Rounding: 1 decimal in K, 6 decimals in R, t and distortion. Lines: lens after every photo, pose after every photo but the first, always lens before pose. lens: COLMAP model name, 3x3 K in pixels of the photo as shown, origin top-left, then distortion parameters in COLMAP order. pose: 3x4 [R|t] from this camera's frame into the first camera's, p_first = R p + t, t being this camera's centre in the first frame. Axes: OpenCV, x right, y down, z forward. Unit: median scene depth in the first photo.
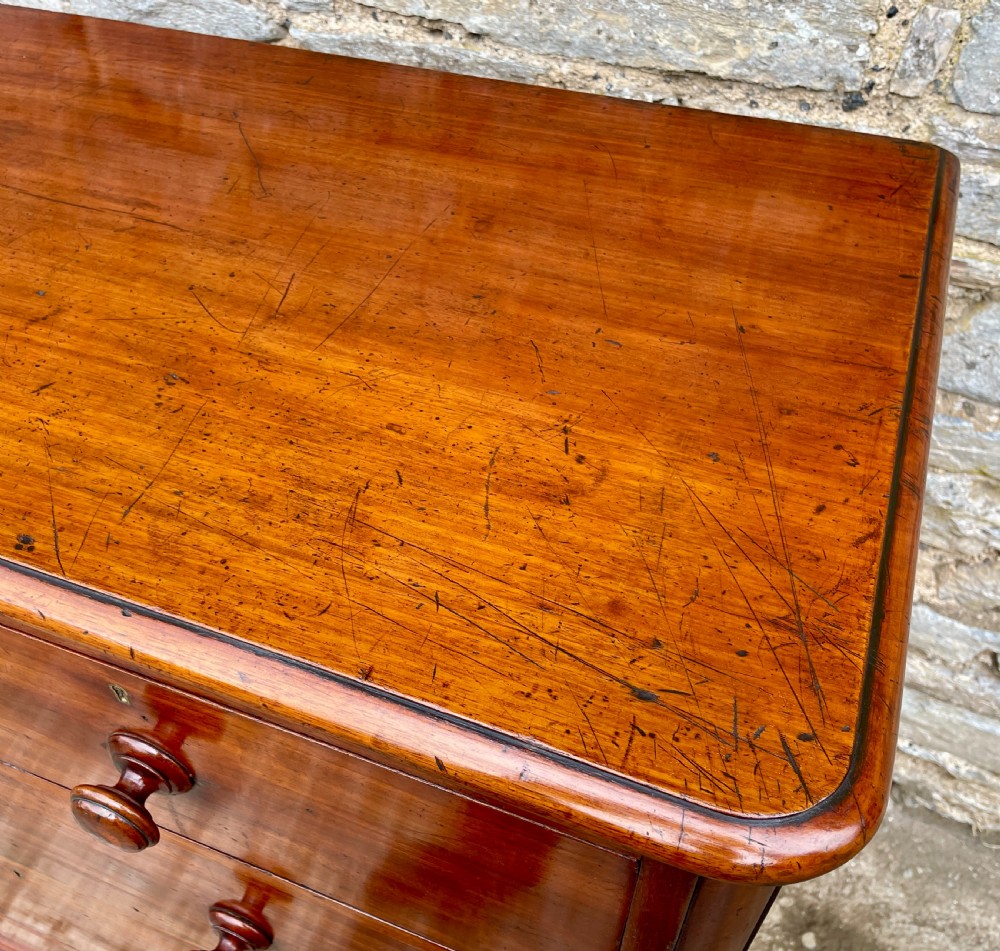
lens RADIAL K [[977.9, 0, 432.1], [0, 977.9, 475.2], [0, 0, 1]] dist [0.087824, -0.132646]
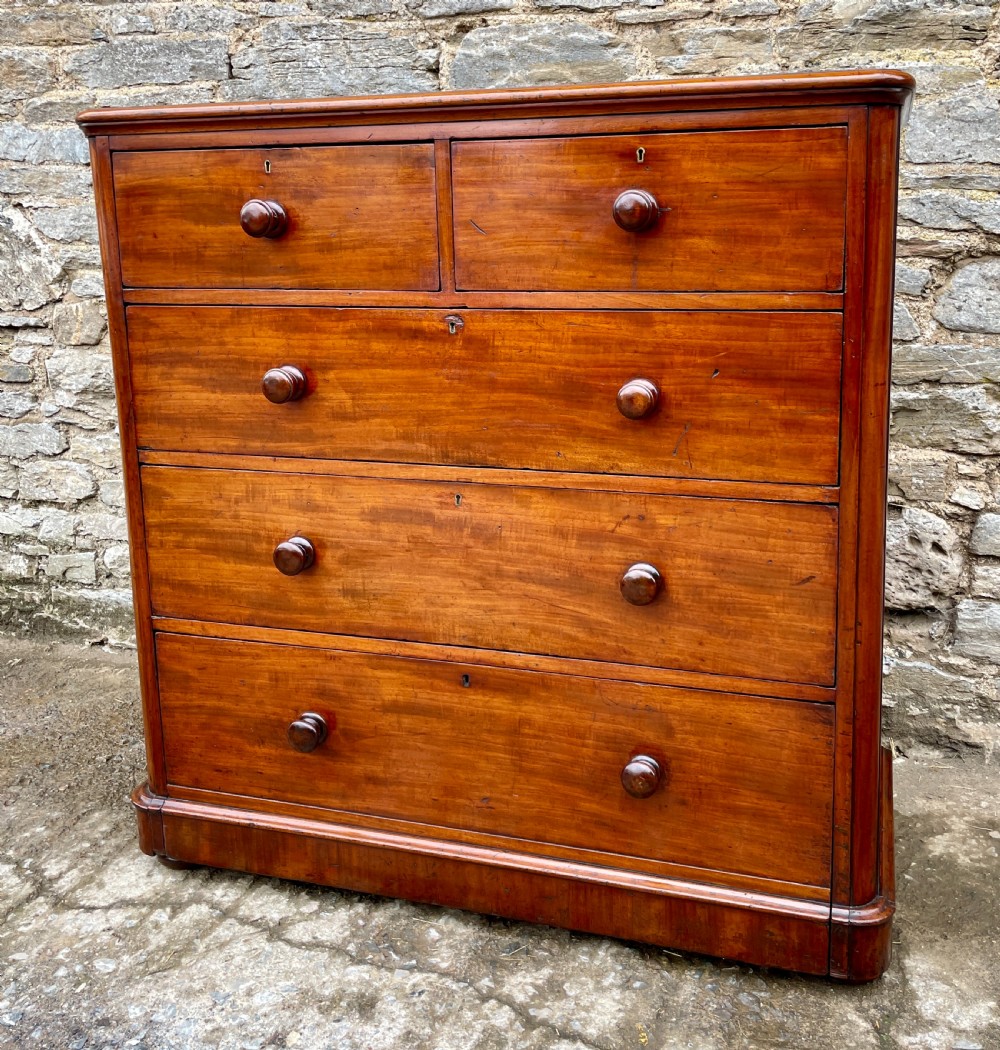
lens RADIAL K [[1089.1, 0, 545.8], [0, 1089.1, 415.4], [0, 0, 1]] dist [0.093375, -0.129447]
pose [[0.994958, 0.008604, 0.099922, -0.457344], [0.053485, 0.797290, -0.601223, 1.349862], [-0.084839, 0.603536, 0.792810, -0.467728]]
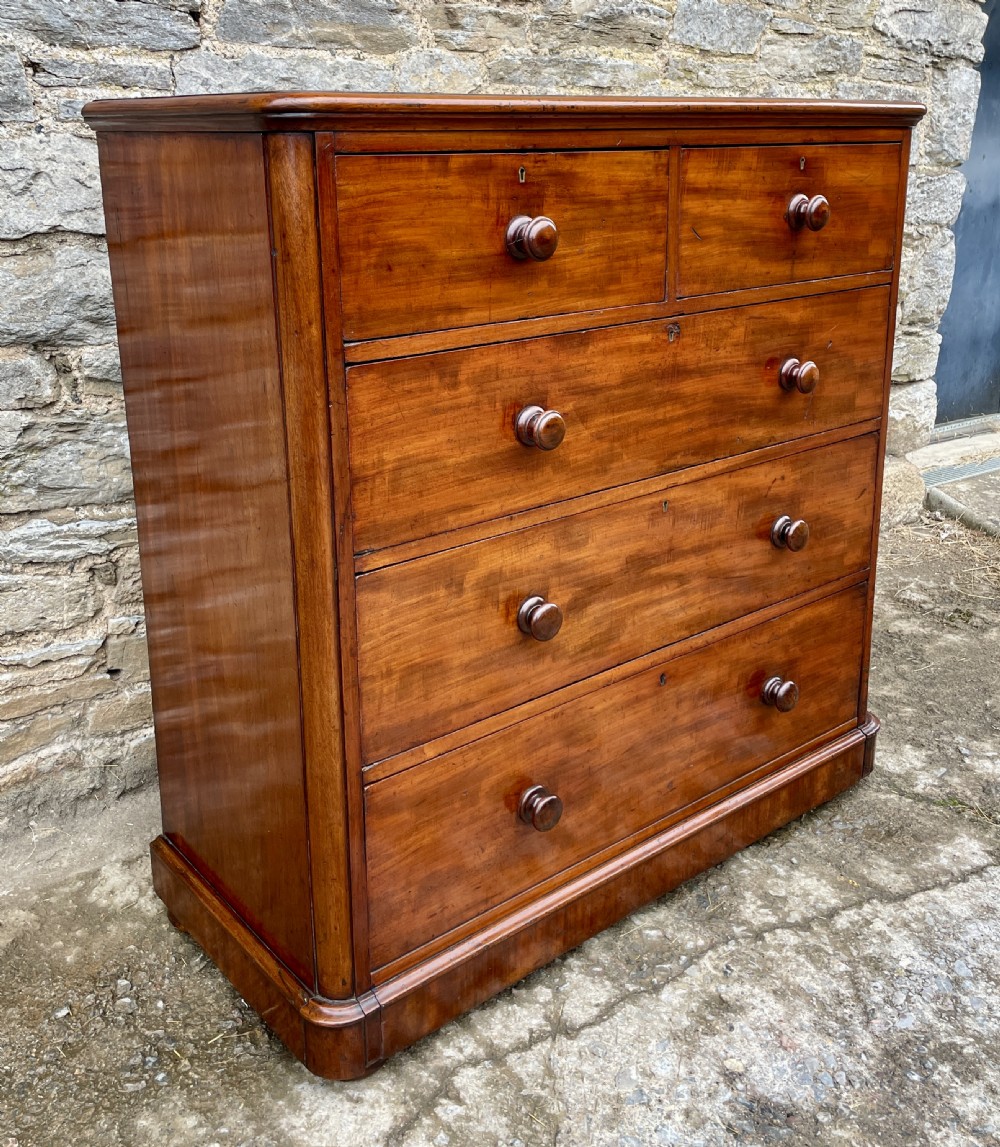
lens RADIAL K [[1175.8, 0, 494.2], [0, 1175.8, 431.9], [0, 0, 1]] dist [0.084812, -0.115073]
pose [[0.469933, -0.184188, 0.863272, -2.155523], [0.632800, 0.752137, -0.183996, 0.485855], [-0.615409, 0.632744, 0.470007, 0.214680]]
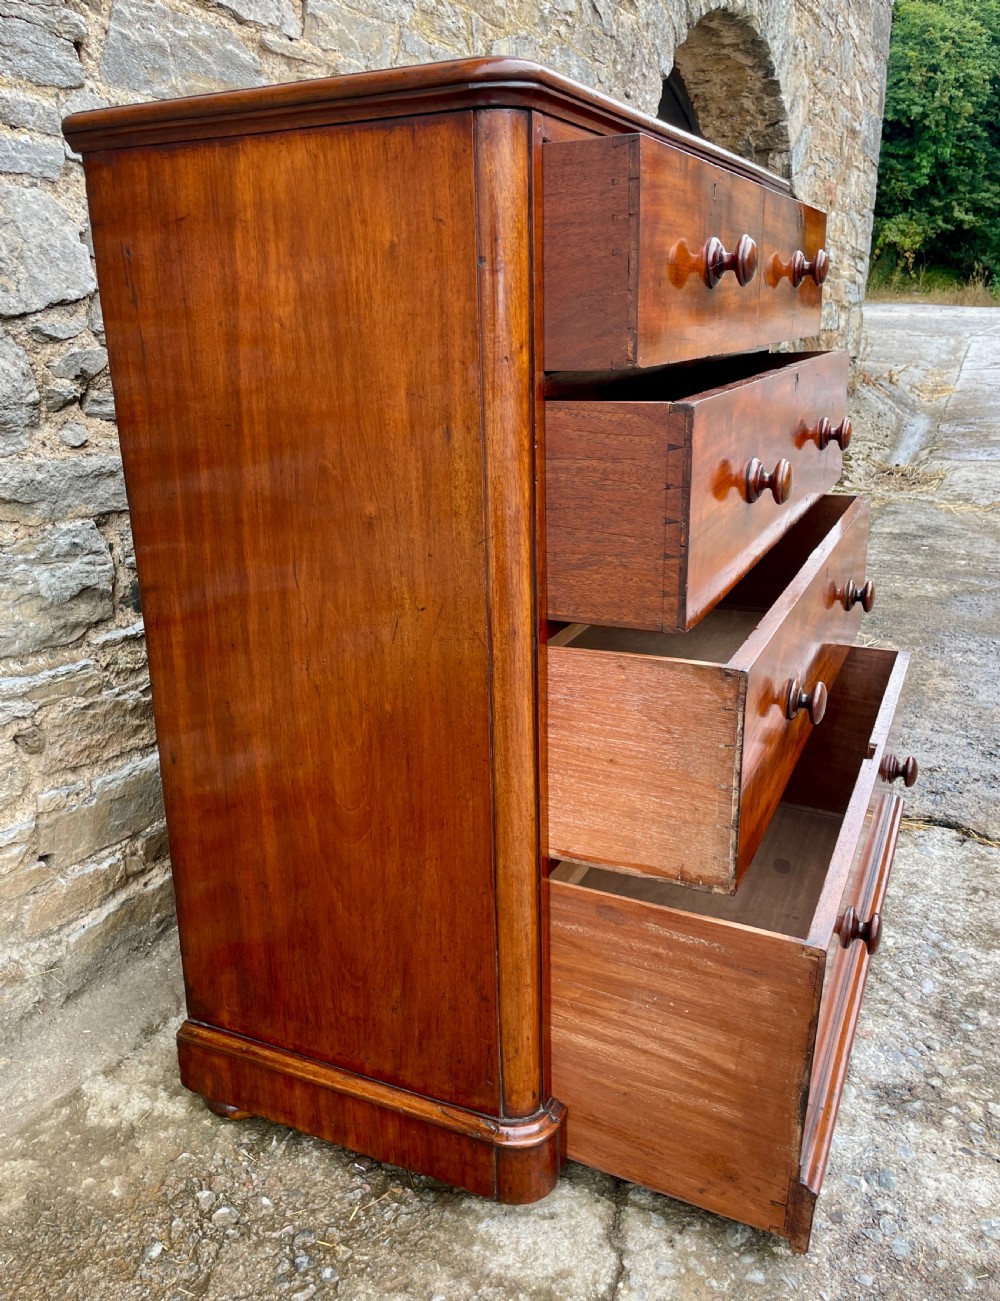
lens RADIAL K [[1079.9, 0, 472.8], [0, 1079.9, 629.4], [0, 0, 1]] dist [0.086508, -0.122453]
pose [[0.058933, -0.243788, 0.968036, -2.173856], [0.742804, 0.658552, 0.120627, 0.009151], [-0.666910, 0.711953, 0.219897, 0.925551]]
